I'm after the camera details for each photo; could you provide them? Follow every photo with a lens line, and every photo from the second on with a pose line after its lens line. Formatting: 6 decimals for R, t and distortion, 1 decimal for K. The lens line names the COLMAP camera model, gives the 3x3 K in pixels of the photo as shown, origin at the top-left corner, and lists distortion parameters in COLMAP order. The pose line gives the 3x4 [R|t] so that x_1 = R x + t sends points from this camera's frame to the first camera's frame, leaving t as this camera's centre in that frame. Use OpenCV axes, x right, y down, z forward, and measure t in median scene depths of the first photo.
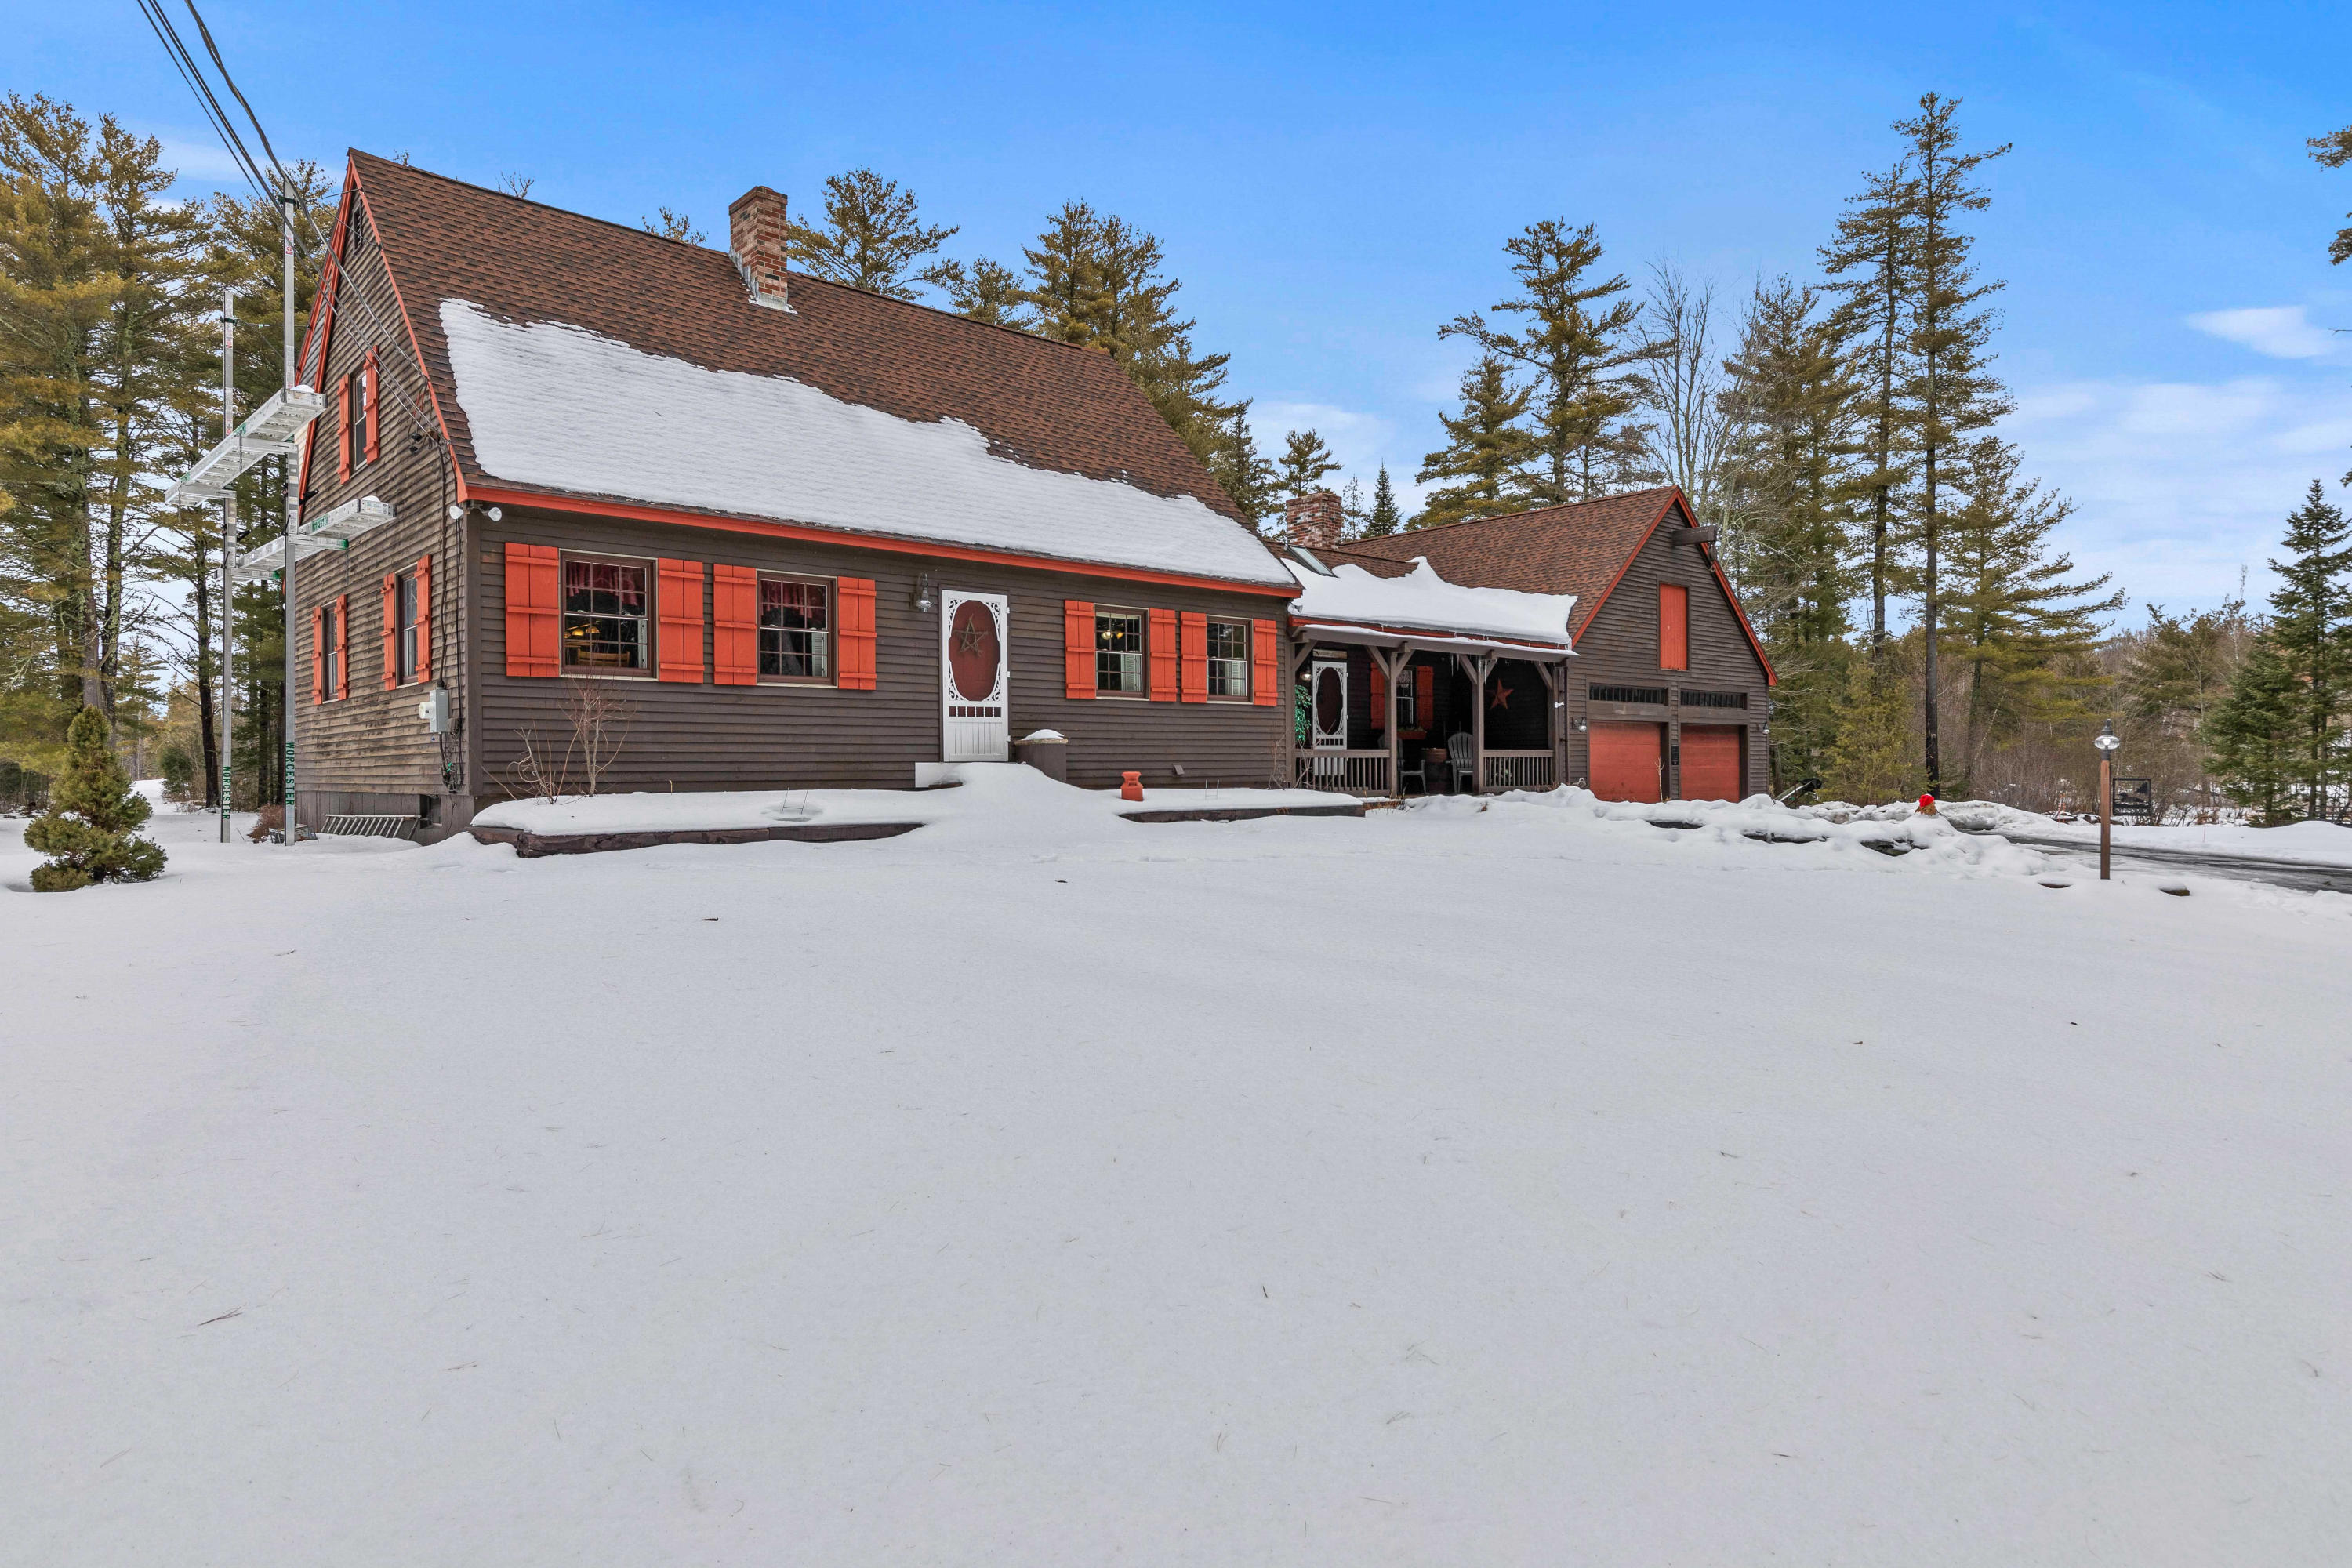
lens RADIAL K [[1377.2, 0, 1175.8], [0, 1377.2, 777.6], [0, 0, 1]] dist [-0.002069, 0.000642]
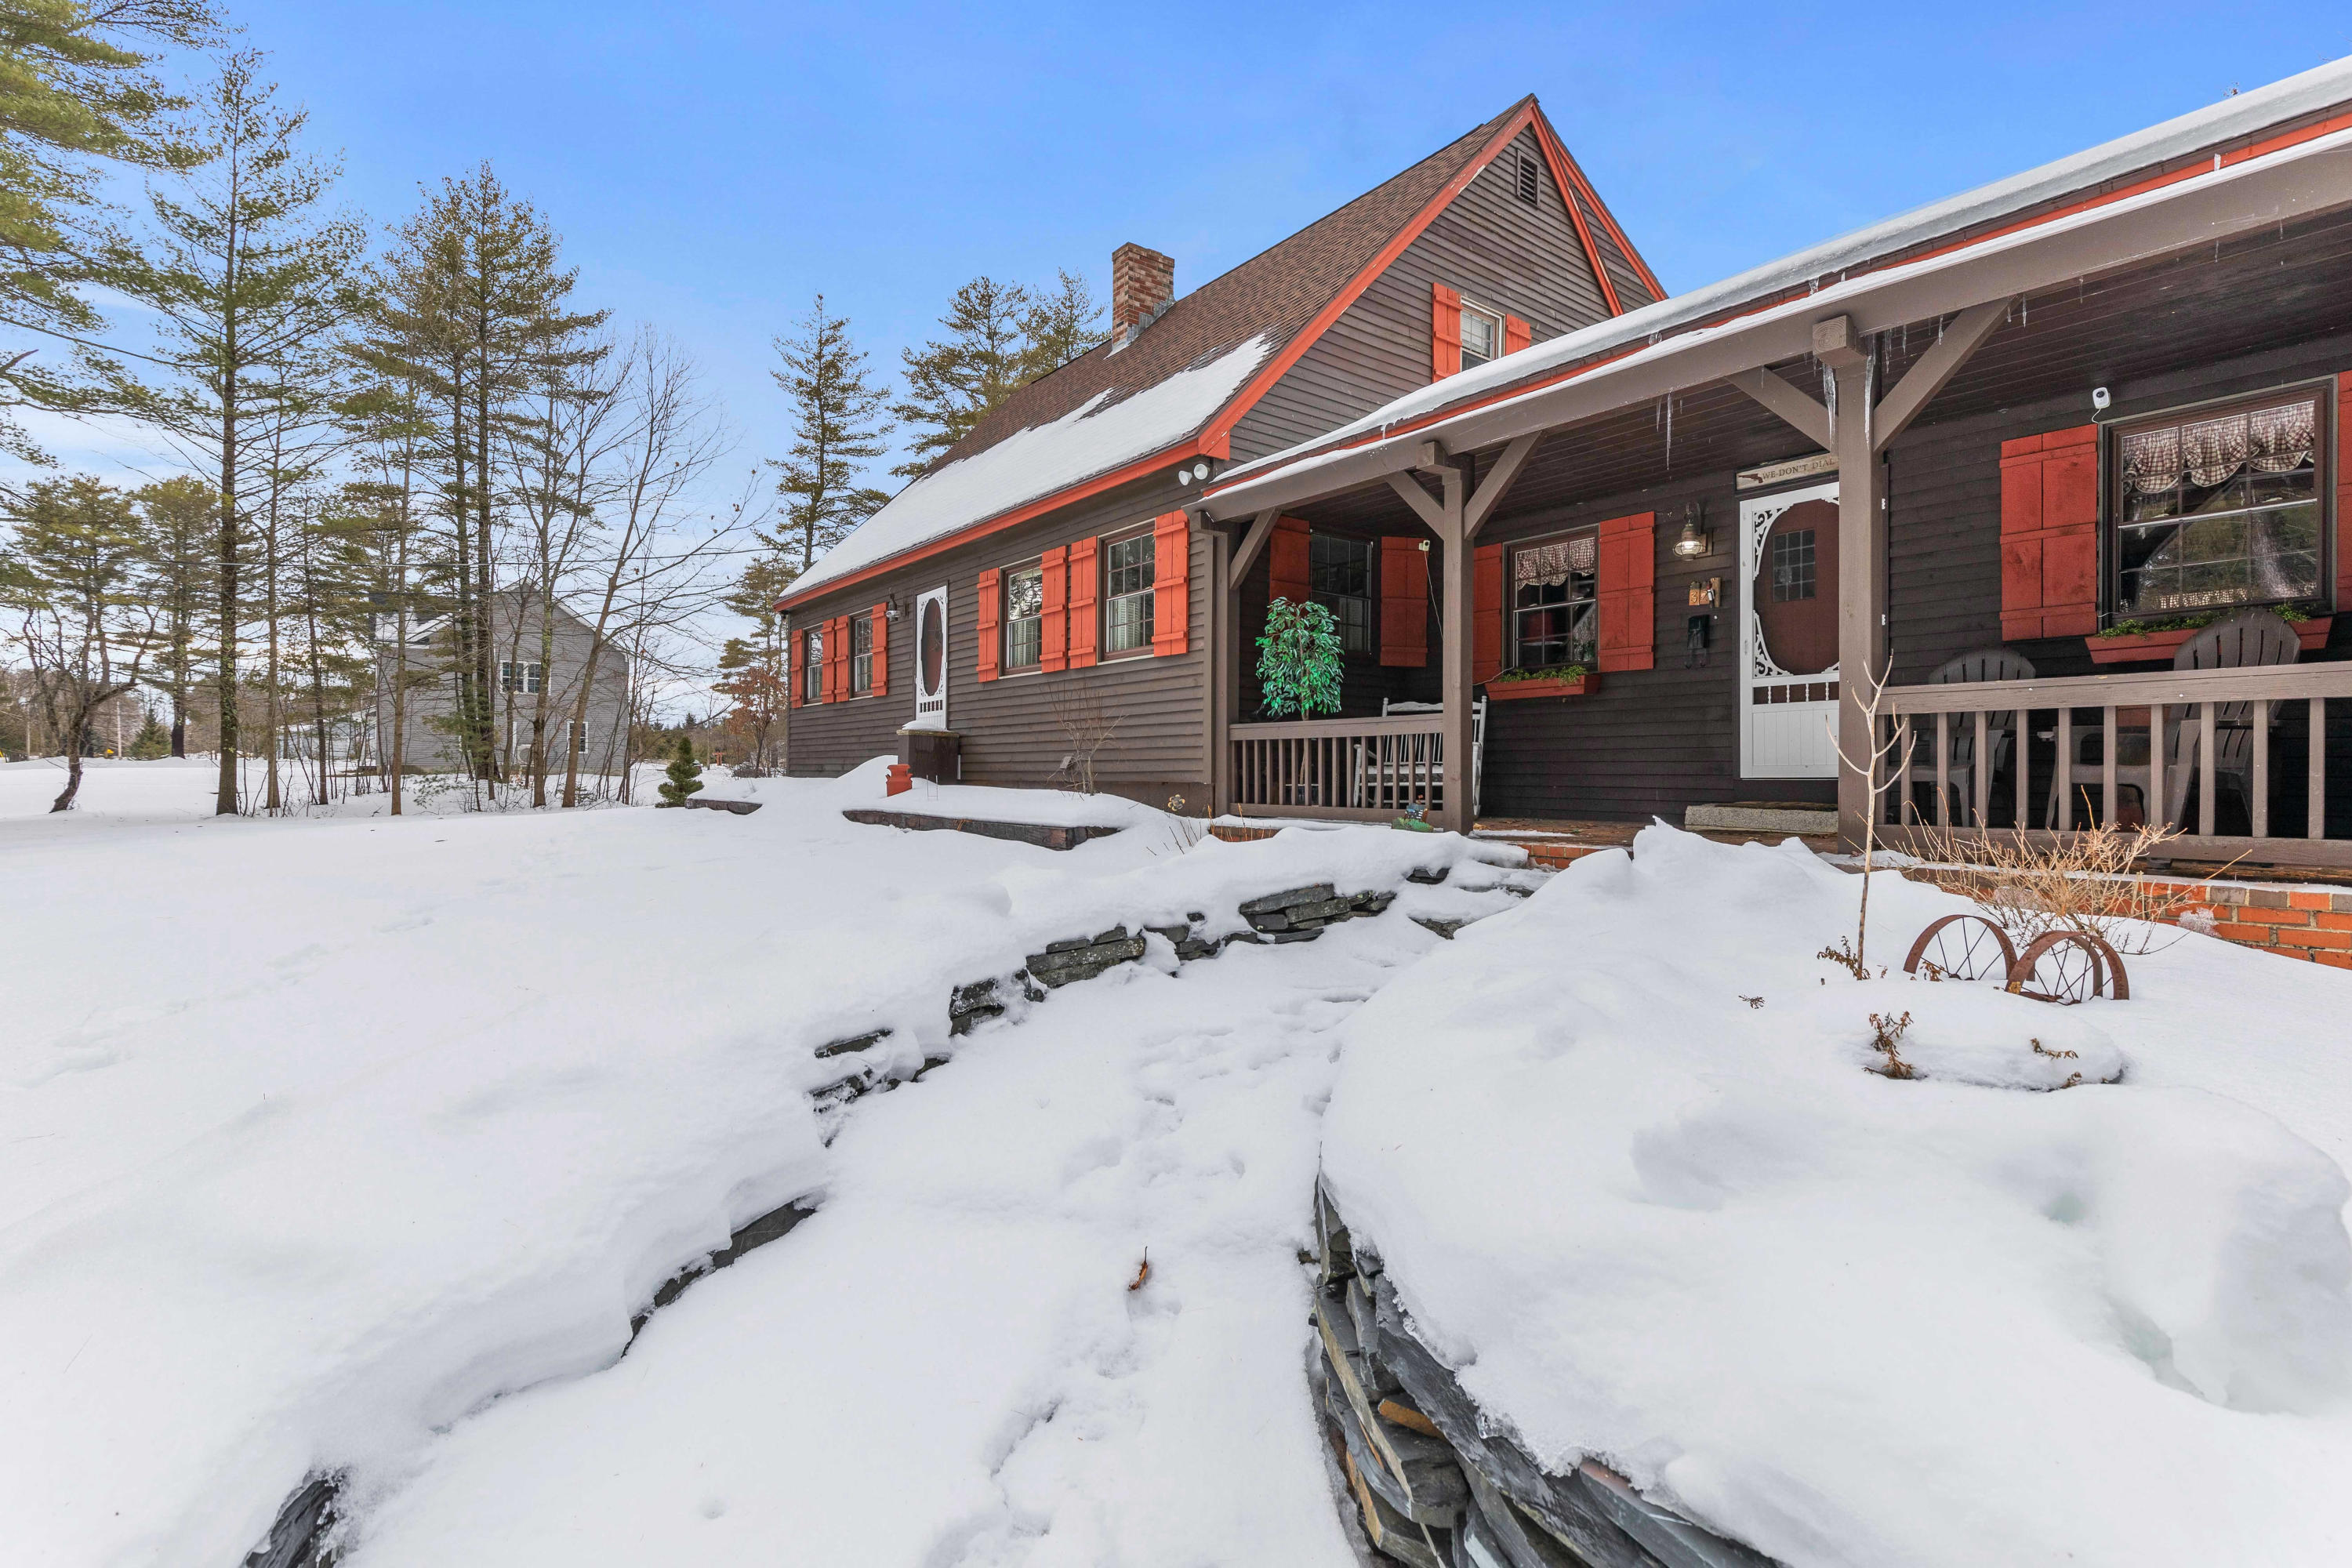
lens RADIAL K [[1074.2, 0, 1183.0], [0, 1074.2, 780.1], [0, 0, 1]] dist [0.004976, -0.000573]
pose [[-0.087913, 0.007865, -0.996097, 0.562440], [-0.010558, 0.999905, 0.008827, -0.002389], [0.996072, 0.011293, -0.087822, 1.111878]]
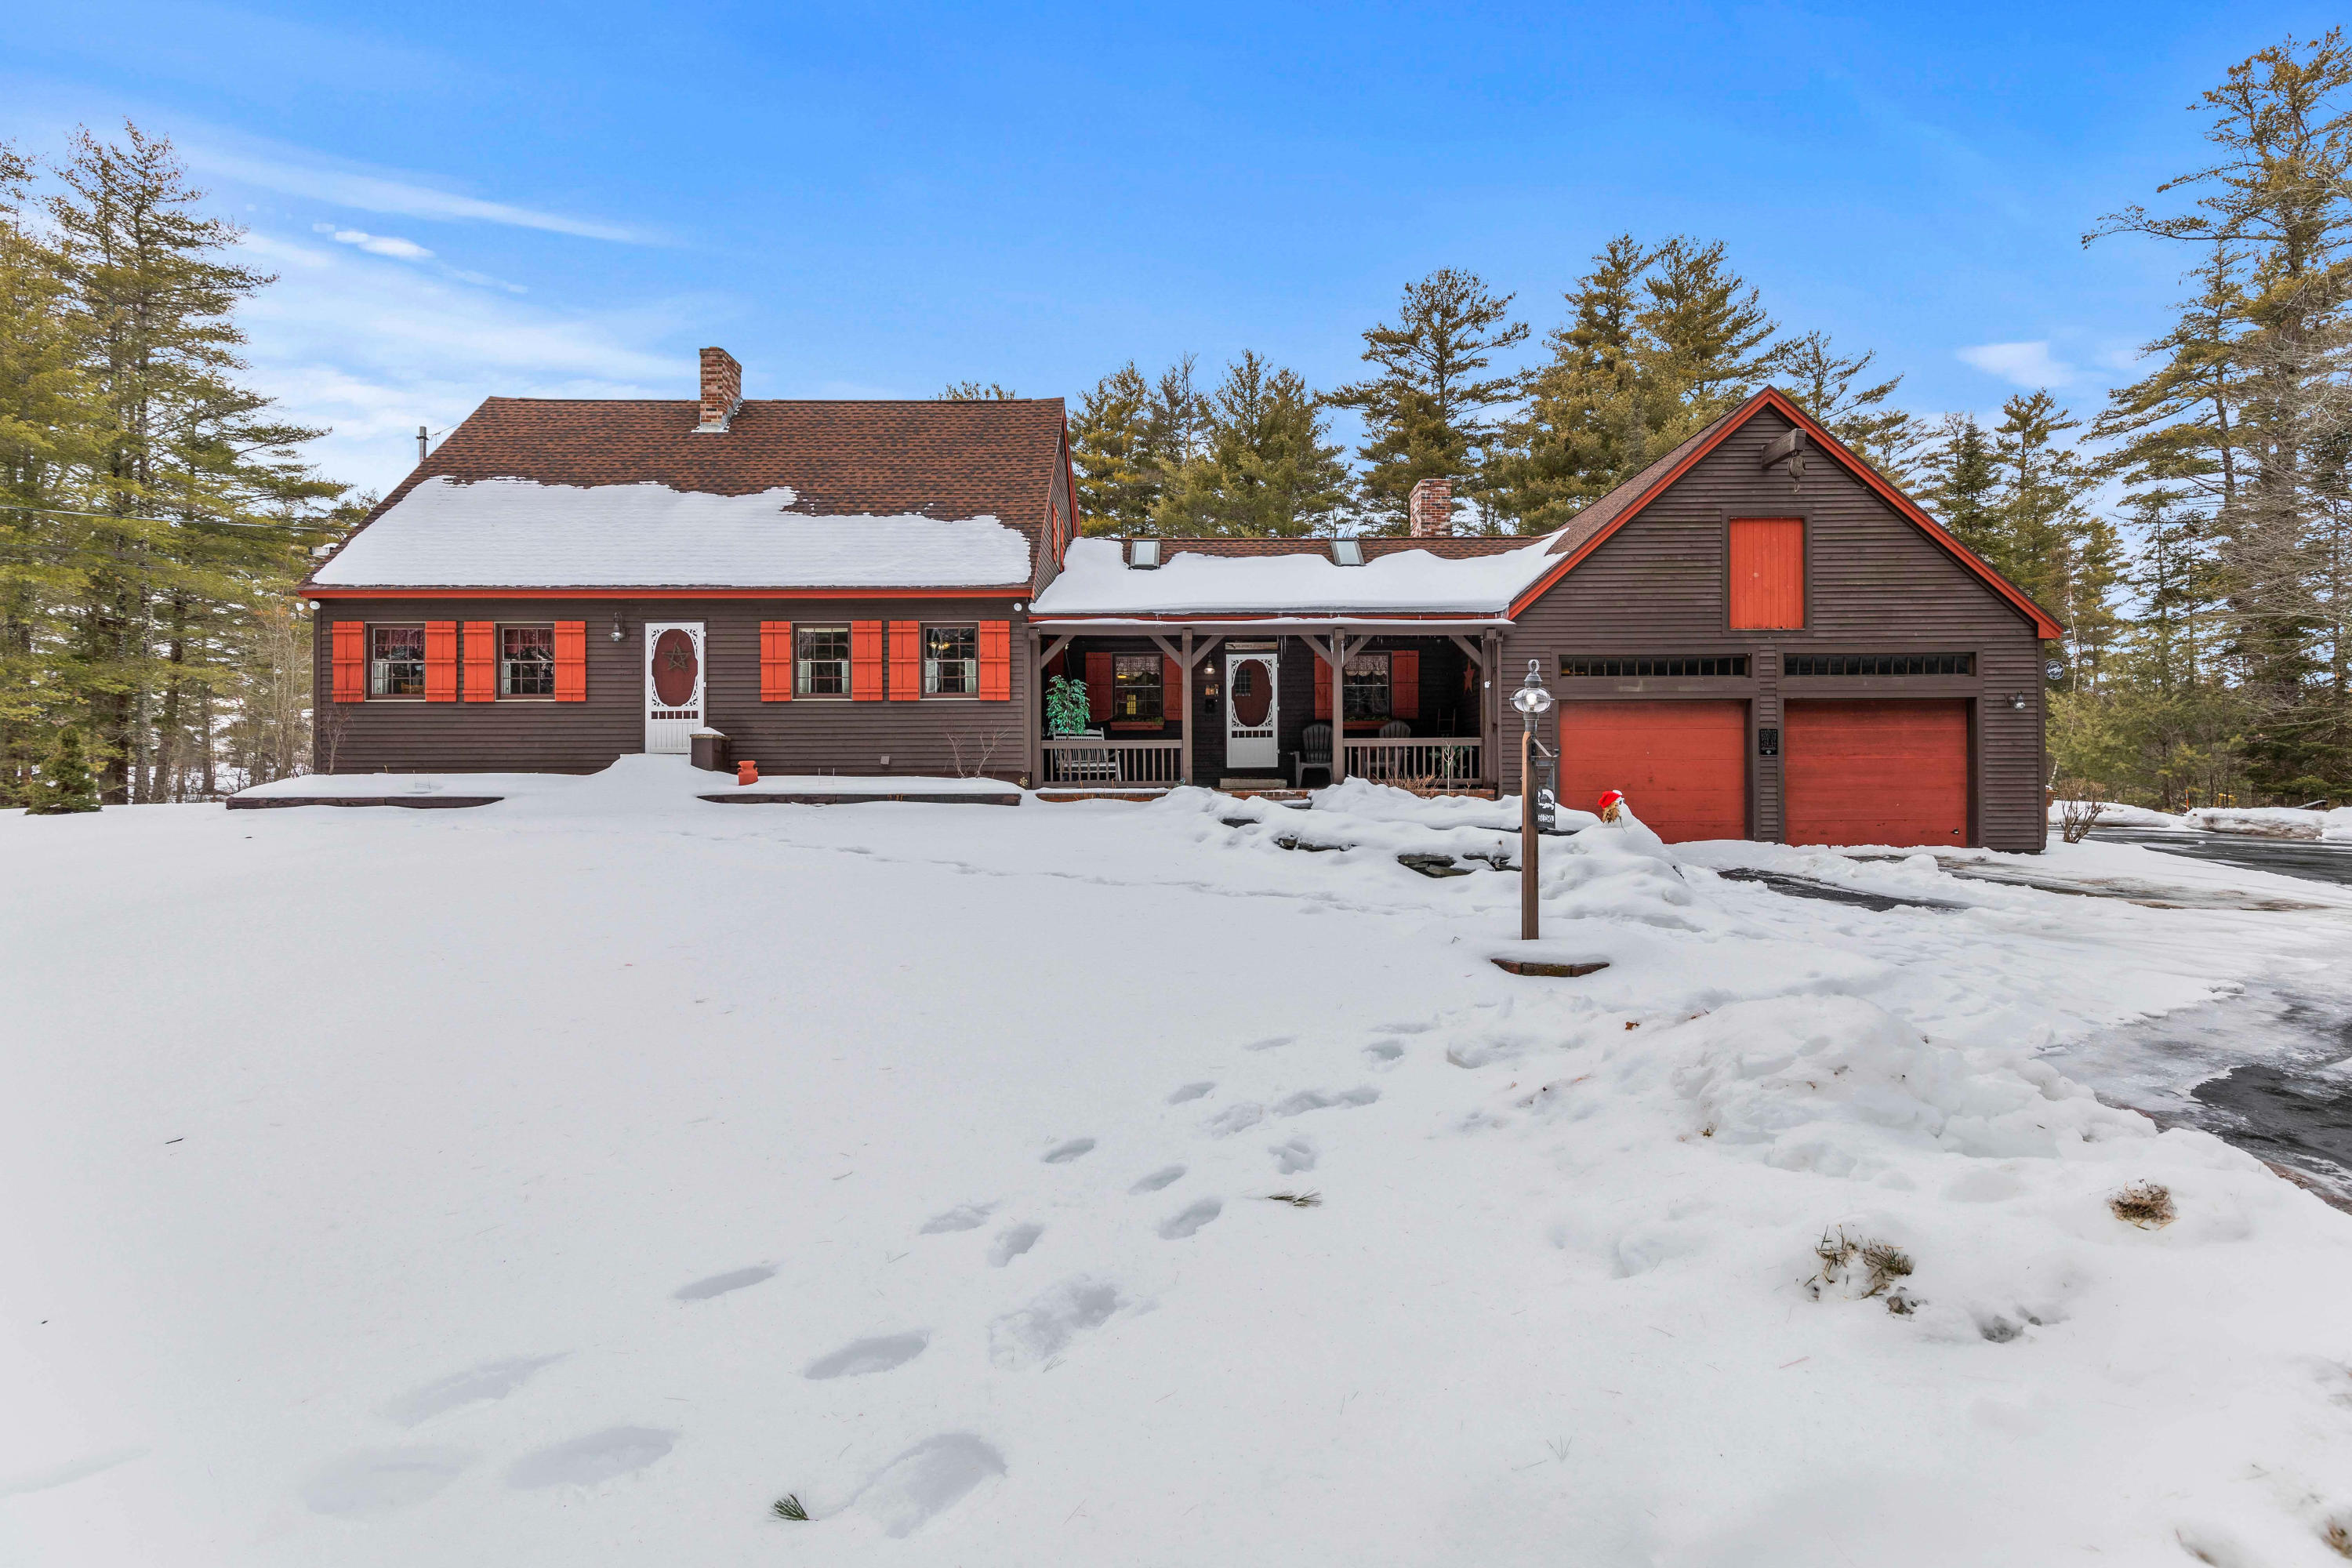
lens RADIAL K [[1074.2, 0, 1177.3], [0, 1074.2, 774.3], [0, 0, 1]] dist [0.004976, -0.000573]
pose [[0.732898, 0.002479, -0.680334, 0.785021], [-0.005167, 0.999985, -0.001923, 0.006649], [0.680319, 0.004925, 0.732900, 0.513168]]
